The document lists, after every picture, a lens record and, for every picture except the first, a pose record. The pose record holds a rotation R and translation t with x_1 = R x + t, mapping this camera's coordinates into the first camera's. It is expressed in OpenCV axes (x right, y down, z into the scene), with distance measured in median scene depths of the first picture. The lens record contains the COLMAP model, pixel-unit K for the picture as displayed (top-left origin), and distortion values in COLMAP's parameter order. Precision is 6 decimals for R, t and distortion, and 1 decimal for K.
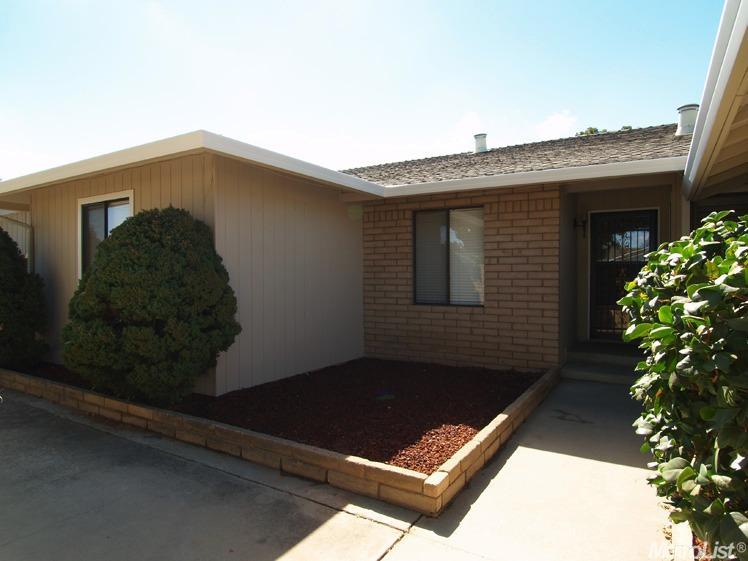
lens RADIAL K [[473.3, 0, 367.8], [0, 473.3, 281.9], [0, 0, 1]] dist [-0.025097, -0.000120]
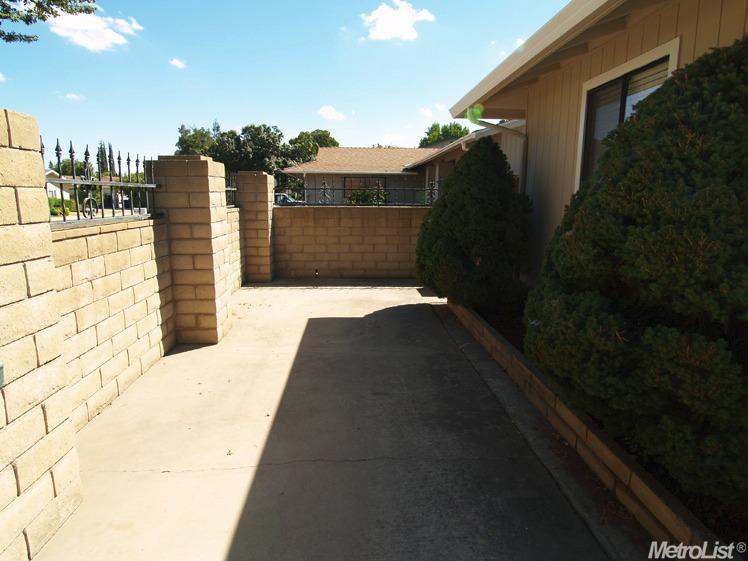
lens RADIAL K [[473.3, 0, 367.8], [0, 473.3, 281.9], [0, 0, 1]] dist [-0.025097, -0.000120]
pose [[0.559065, 0.152891, -0.814906, -0.311798], [-0.019982, 0.985050, 0.171104, -0.007047], [0.828883, -0.079375, 0.553762, 0.544428]]
